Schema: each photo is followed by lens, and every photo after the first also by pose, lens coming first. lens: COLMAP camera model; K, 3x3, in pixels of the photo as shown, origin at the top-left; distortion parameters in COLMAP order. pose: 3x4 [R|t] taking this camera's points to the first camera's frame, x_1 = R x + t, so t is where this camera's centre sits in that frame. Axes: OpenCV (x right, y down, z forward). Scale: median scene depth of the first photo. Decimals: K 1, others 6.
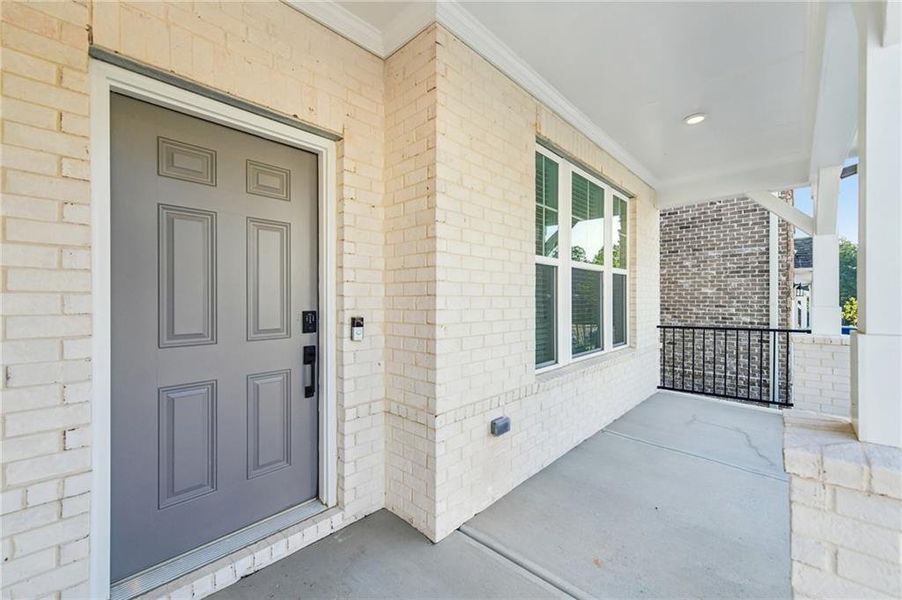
lens RADIAL K [[364.0, 0, 450.9], [0, 364.0, 297.9], [0, 0, 1]] dist [0.006716, 0.000048]
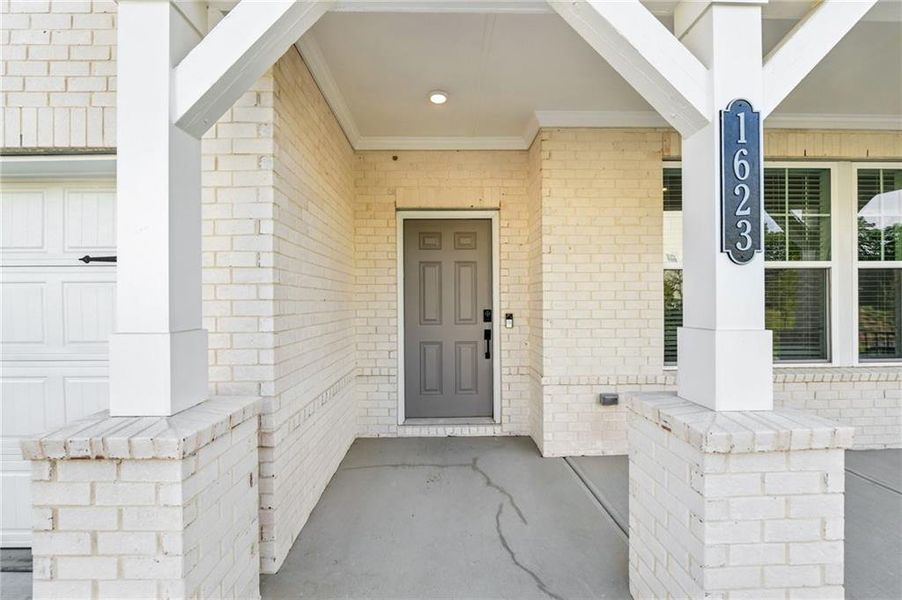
lens RADIAL K [[367.0, 0, 444.9], [0, 367.0, 296.8], [0, 0, 1]] dist [0.000999, 0.000558]
pose [[0.698838, -0.013612, -0.715151, 0.751803], [0.008377, 0.999906, -0.010847, -0.008415], [0.715231, 0.001590, 0.698886, -0.389804]]
